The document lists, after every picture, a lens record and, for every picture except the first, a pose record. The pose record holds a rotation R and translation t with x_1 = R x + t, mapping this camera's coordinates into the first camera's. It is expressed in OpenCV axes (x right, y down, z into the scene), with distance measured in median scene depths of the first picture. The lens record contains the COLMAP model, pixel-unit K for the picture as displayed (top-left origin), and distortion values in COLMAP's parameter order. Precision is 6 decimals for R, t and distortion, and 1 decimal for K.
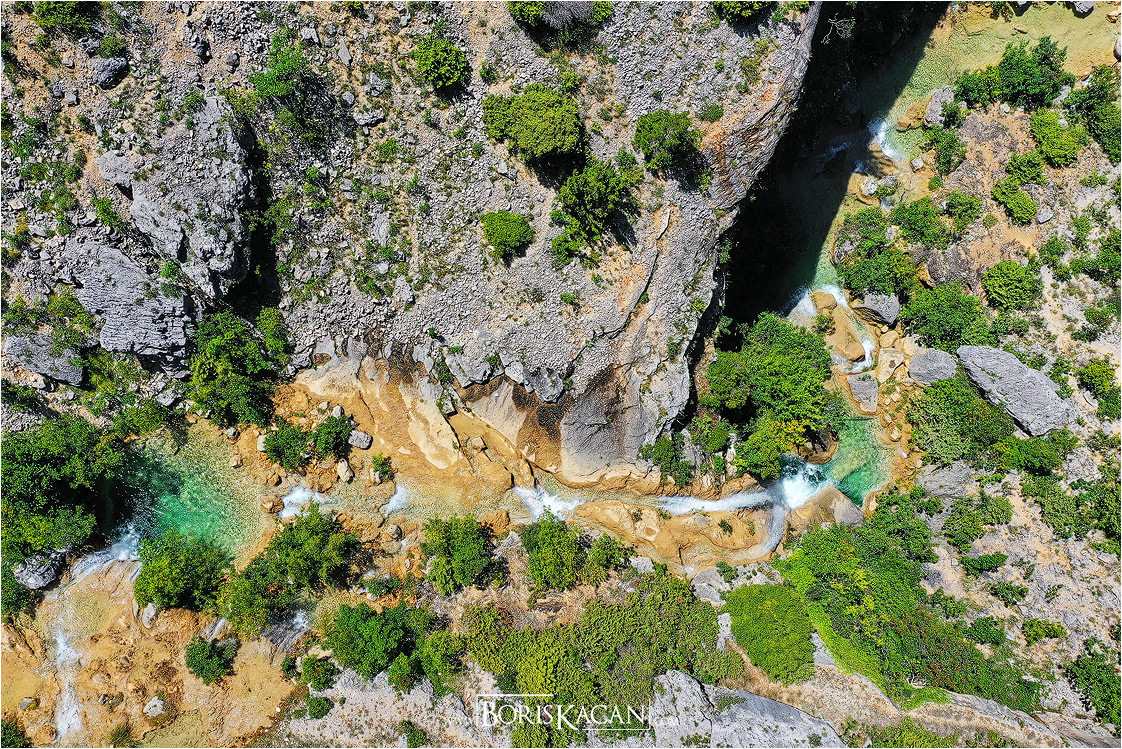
lens RADIAL K [[880.3, 0, 561.9], [0, 880.3, 375.8], [0, 0, 1]] dist [0.002333, -0.000875]
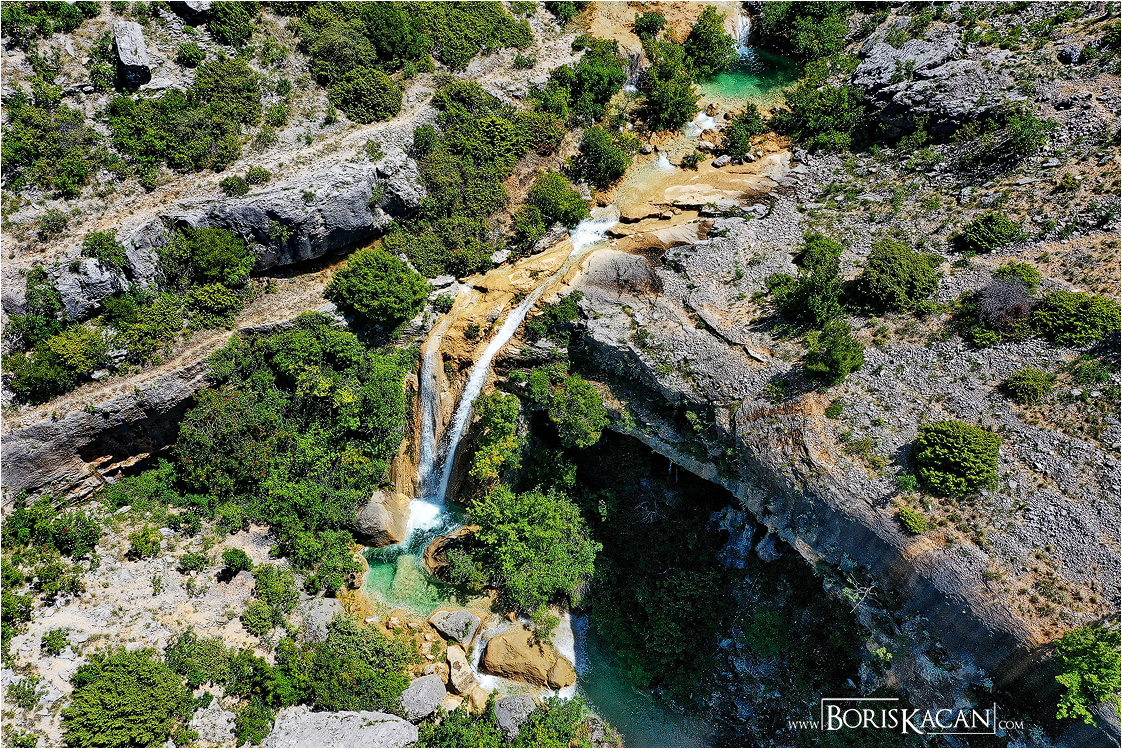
lens RADIAL K [[880.3, 0, 561.9], [0, 880.3, 375.8], [0, 0, 1]] dist [0.002333, -0.000875]
pose [[-0.606827, 0.614073, -0.504654, 0.742974], [-0.794764, -0.460383, 0.395472, -0.390099], [0.010515, 0.641064, 0.767416, 0.226314]]
